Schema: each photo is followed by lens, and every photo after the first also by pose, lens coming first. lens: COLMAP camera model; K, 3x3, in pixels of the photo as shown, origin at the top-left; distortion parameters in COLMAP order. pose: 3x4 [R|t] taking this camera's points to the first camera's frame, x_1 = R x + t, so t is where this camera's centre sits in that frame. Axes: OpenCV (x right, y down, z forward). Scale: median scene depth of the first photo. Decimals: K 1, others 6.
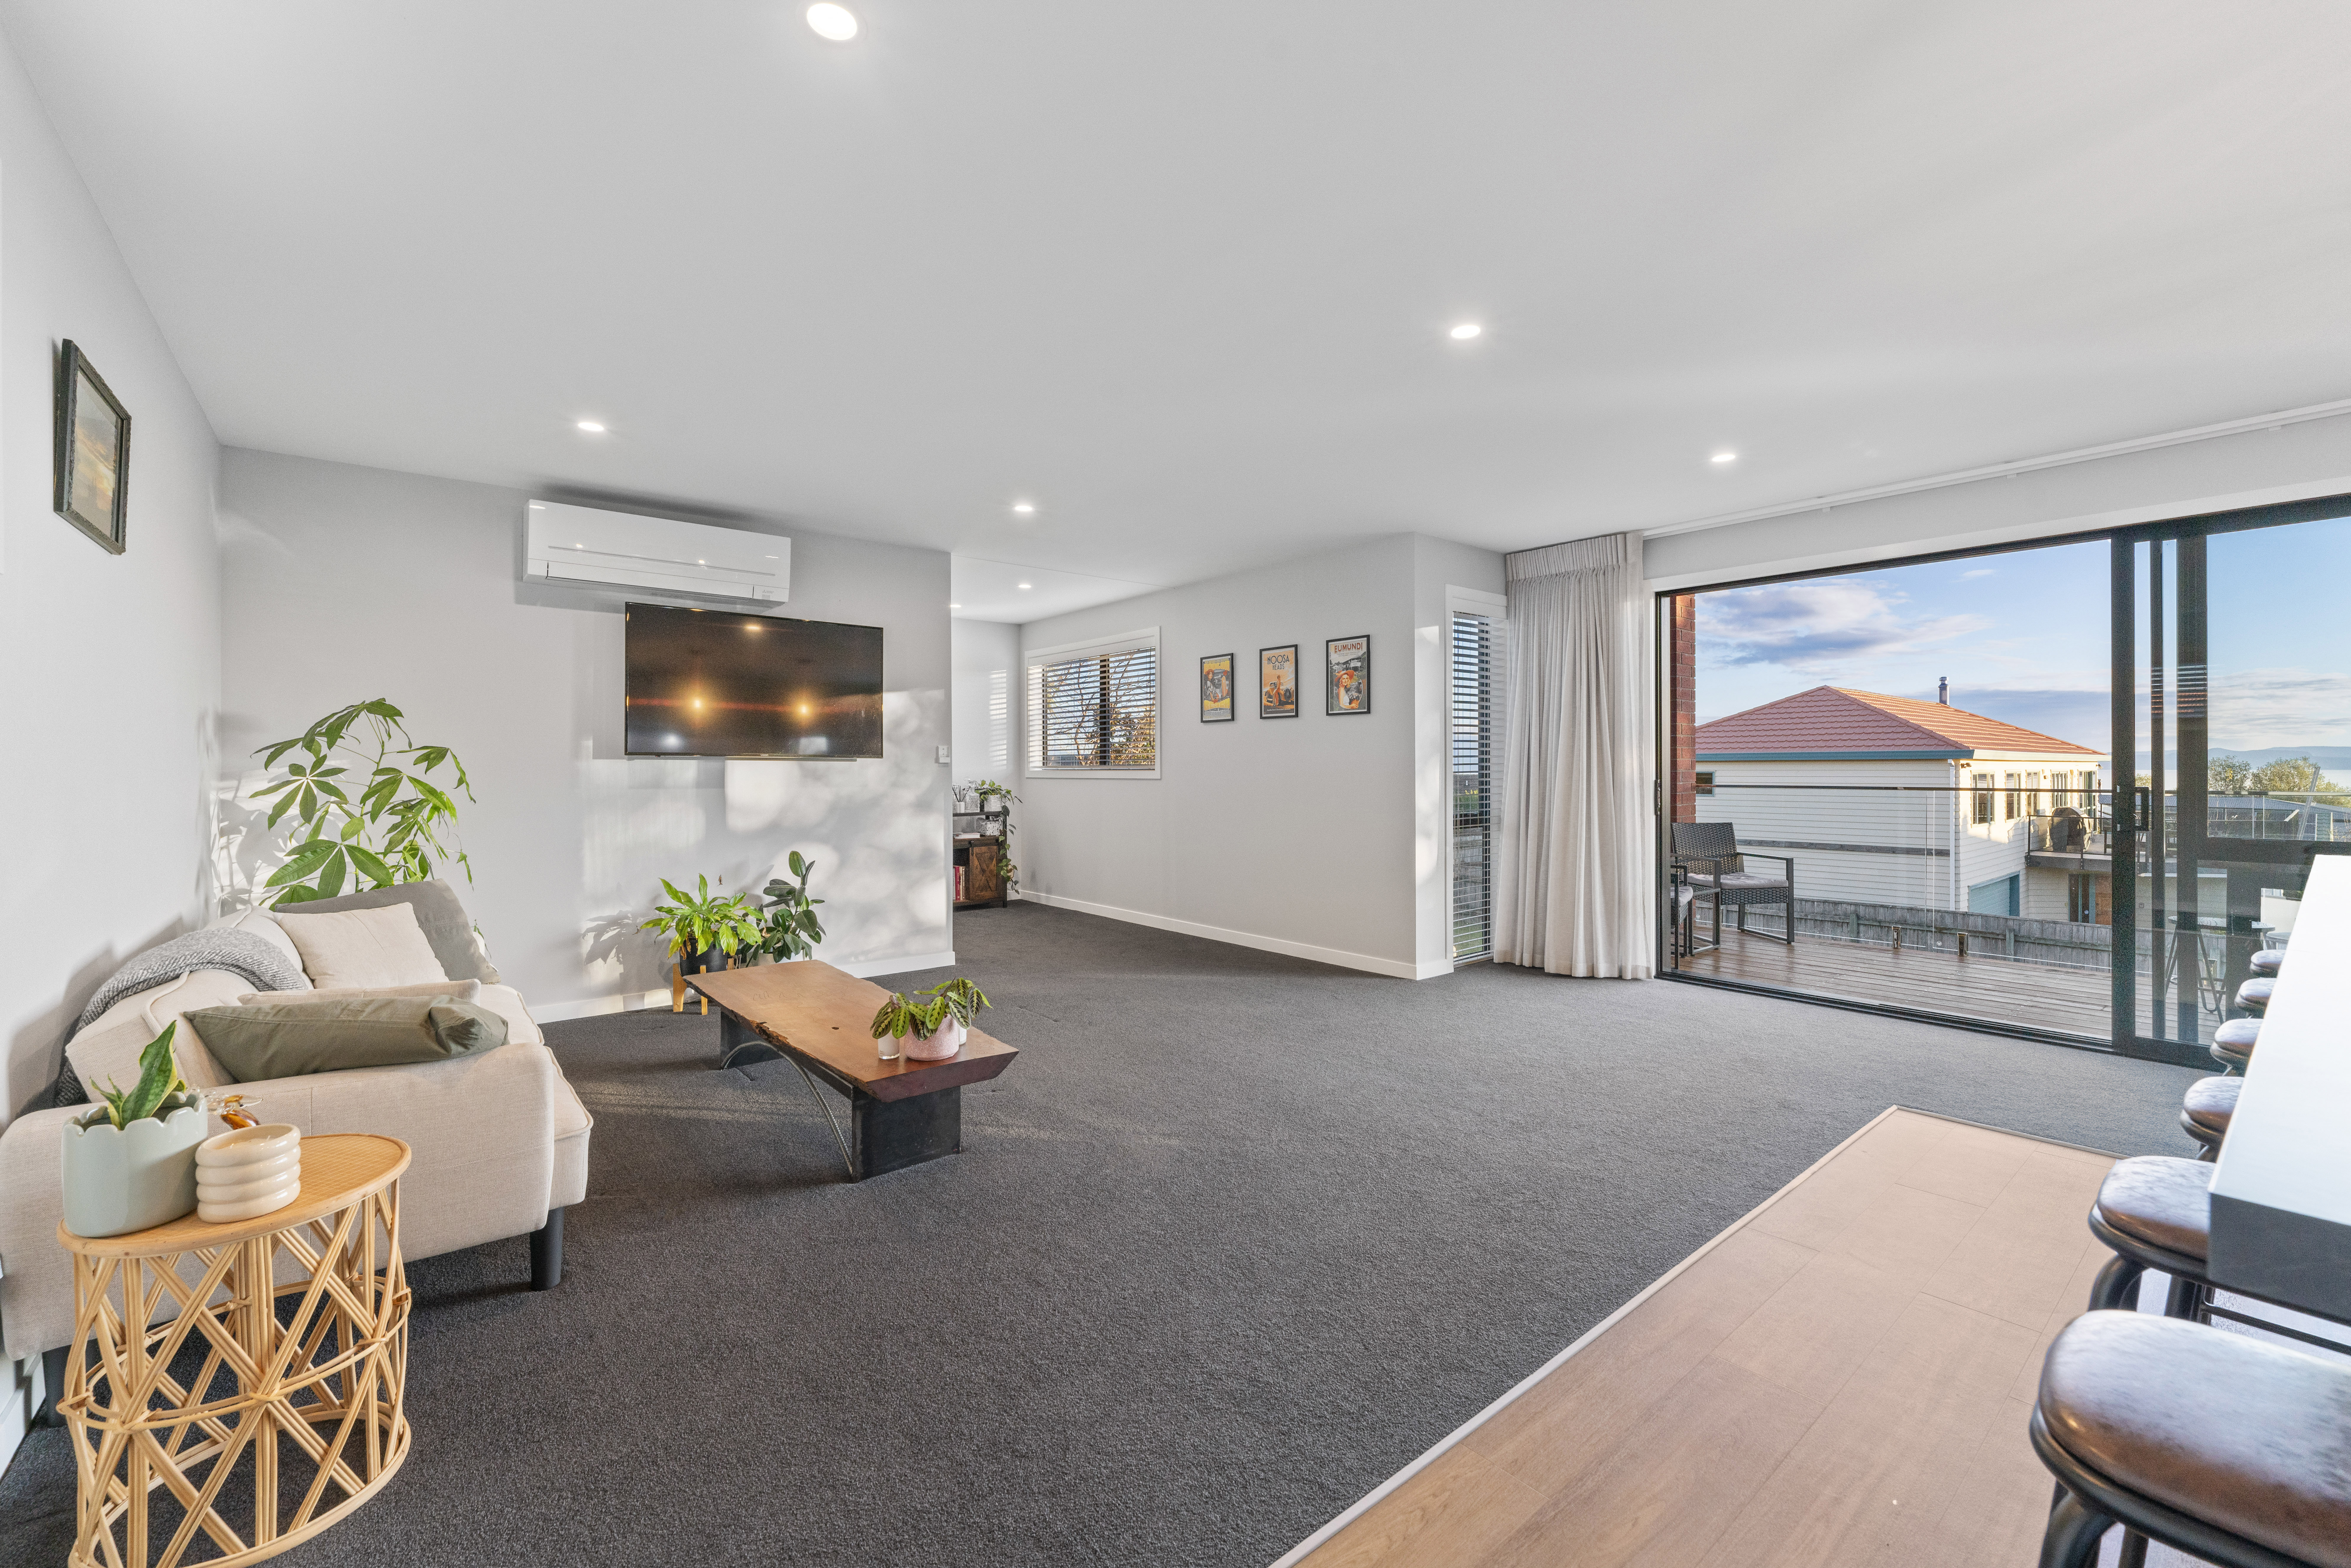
lens RADIAL K [[955.3, 0, 1178.4], [0, 955.3, 758.9], [0, 0, 1]] dist [-0.001713, -0.000094]
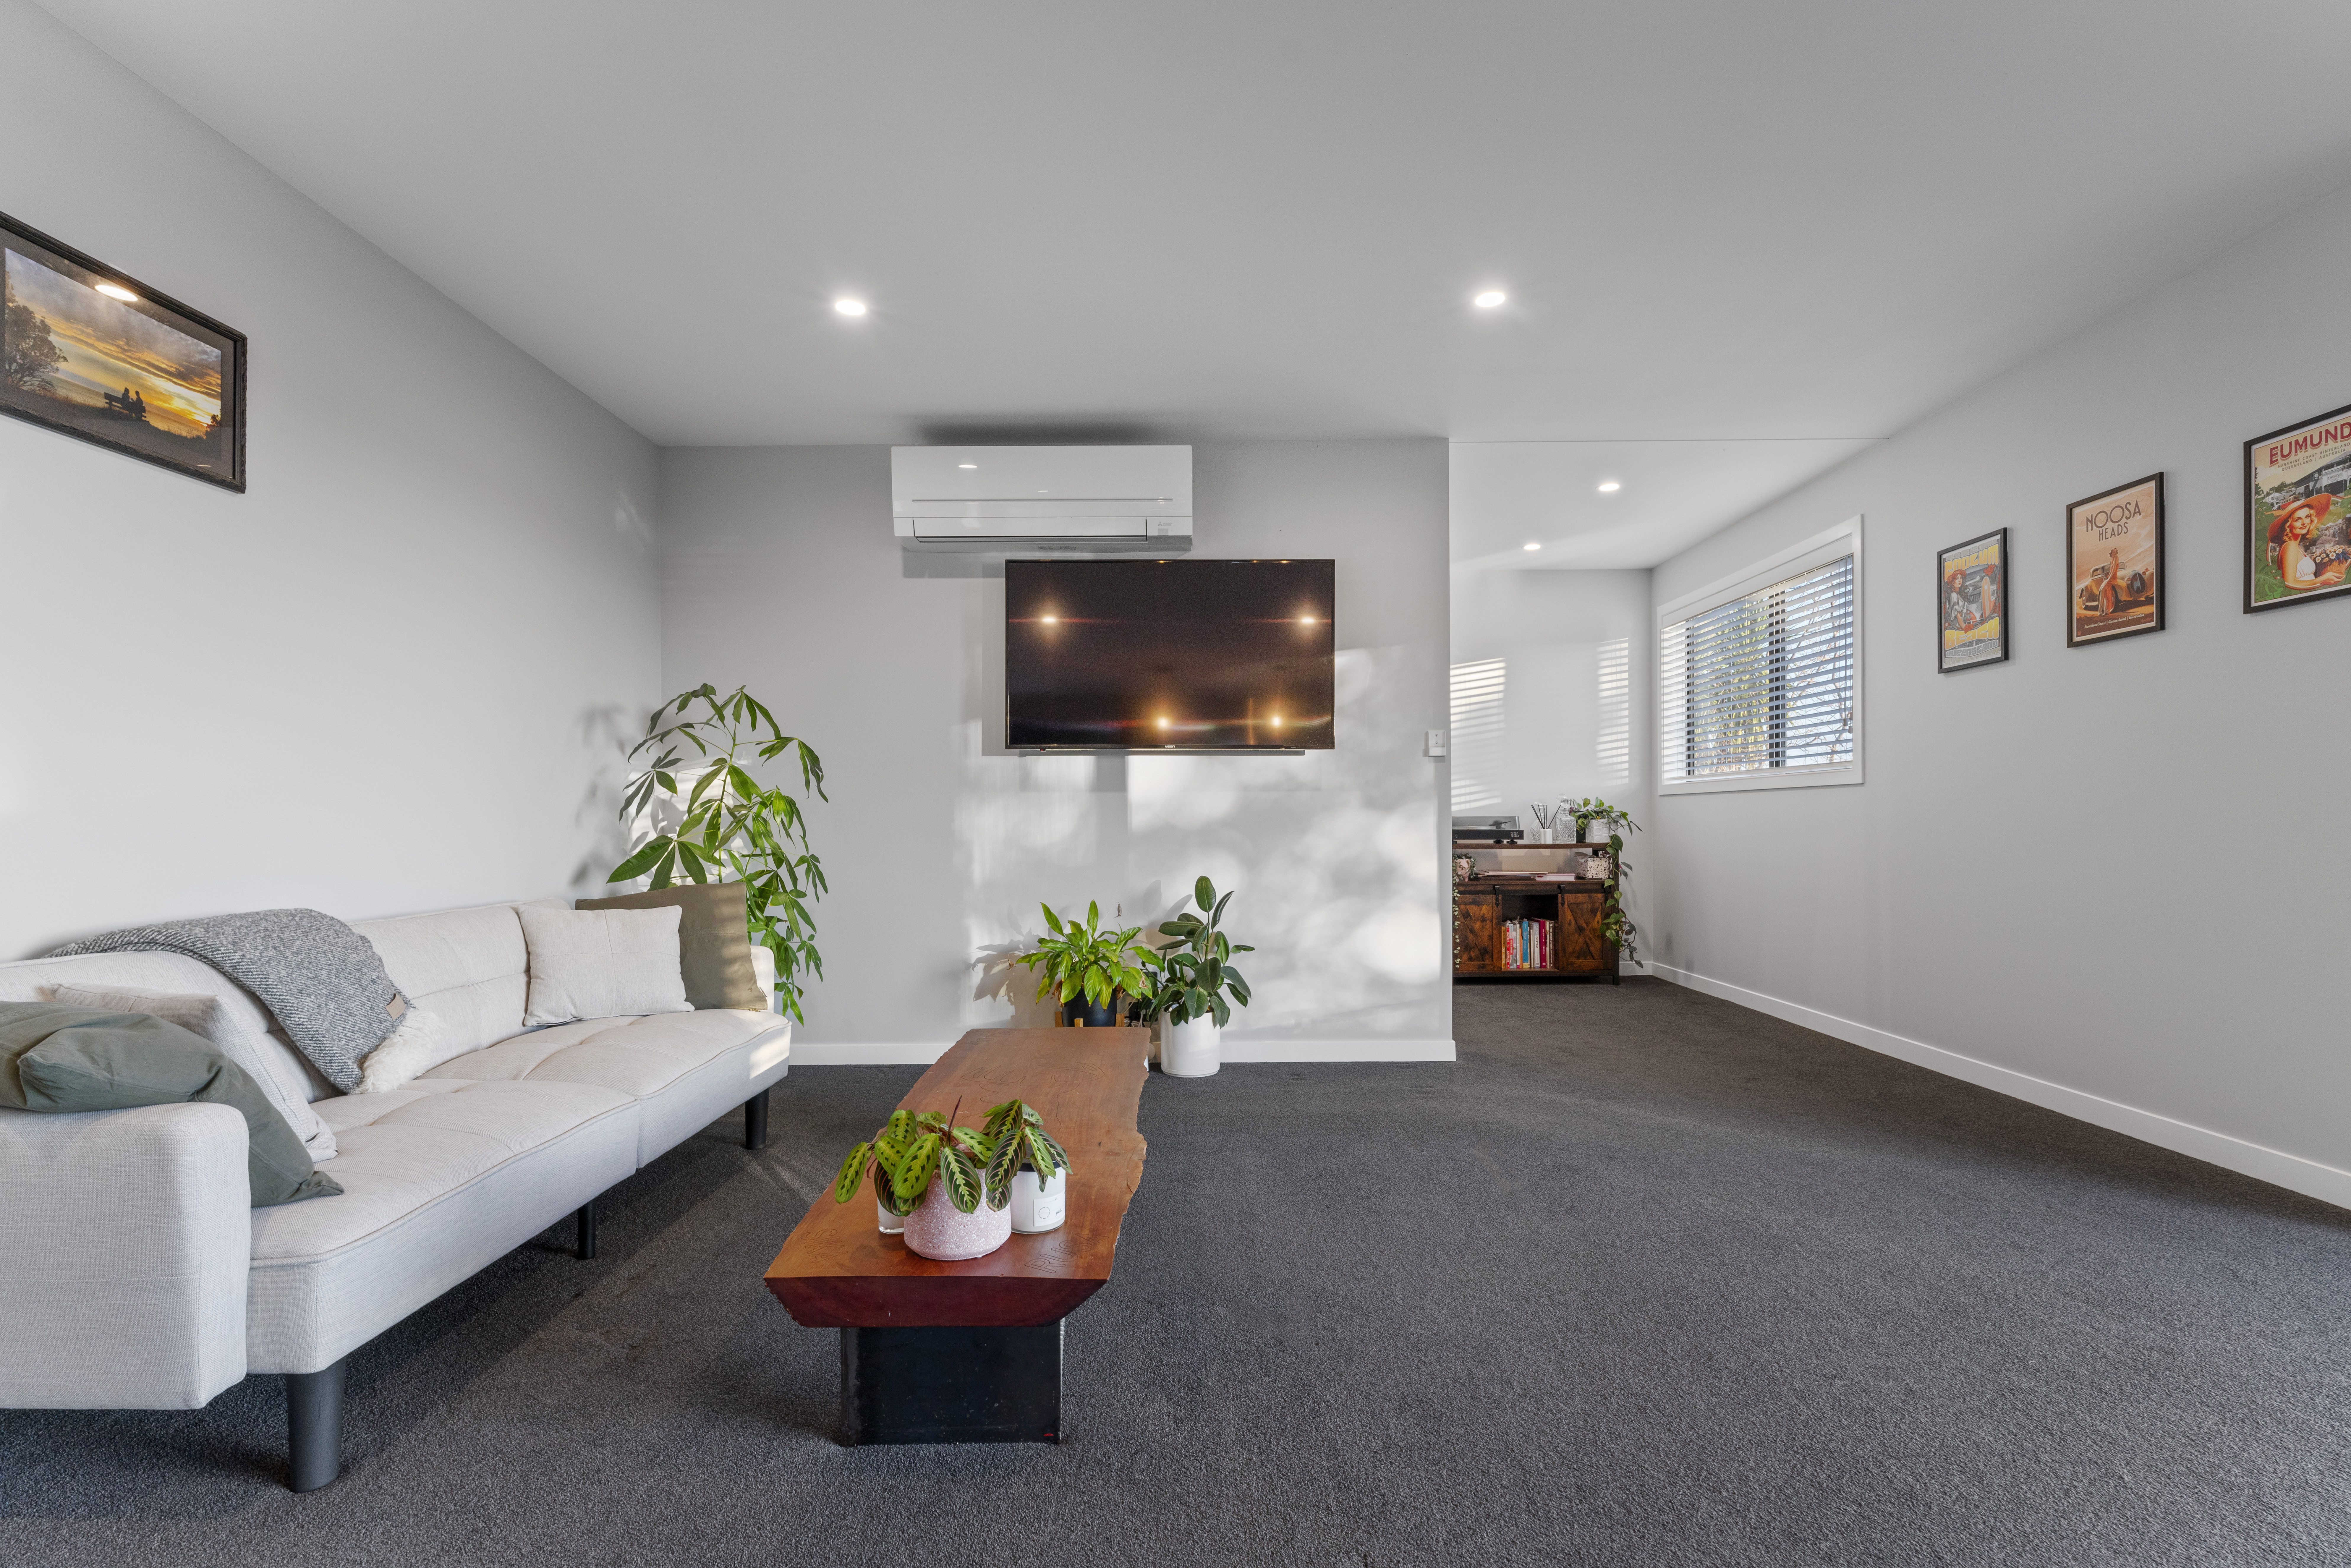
lens RADIAL K [[1071.3, 0, 1180.3], [0, 1071.3, 829.1], [0, 0, 1]] dist [-0.003897, -0.000024]
pose [[0.768994, 0.002452, -0.639251, 0.088892], [0.011418, 0.999780, 0.017570, 0.037672], [0.639154, -0.020810, 0.768798, 0.296400]]
